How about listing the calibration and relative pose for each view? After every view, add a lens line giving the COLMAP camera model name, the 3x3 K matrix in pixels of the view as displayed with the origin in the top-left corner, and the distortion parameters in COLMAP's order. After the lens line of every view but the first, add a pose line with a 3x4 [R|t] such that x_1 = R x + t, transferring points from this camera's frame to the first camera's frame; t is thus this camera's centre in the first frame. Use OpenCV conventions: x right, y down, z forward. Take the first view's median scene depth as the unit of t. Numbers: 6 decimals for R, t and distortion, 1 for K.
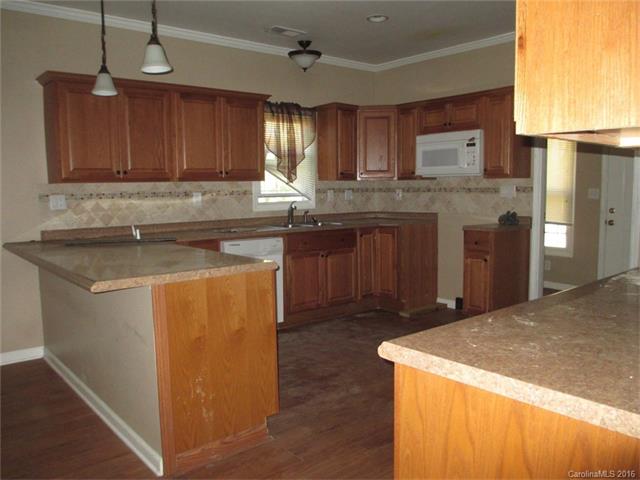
lens RADIAL K [[539.4, 0, 320.8], [0, 539.4, 230.9], [0, 0, 1]] dist [-0.063254, 0.000815]
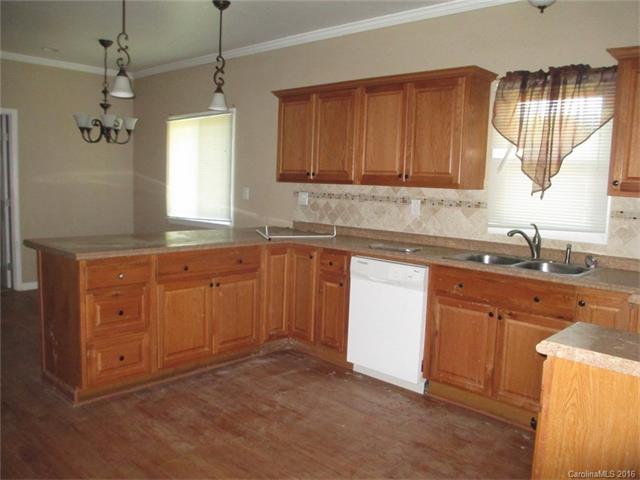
lens RADIAL K [[539.4, 0, 320.8], [0, 539.4, 230.9], [0, 0, 1]] dist [-0.063254, 0.000815]
pose [[0.132466, 0.106236, -0.985478, 0.629347], [-0.124373, 0.988163, 0.089808, -0.086533], [0.983353, 0.110671, 0.144111, 0.793772]]
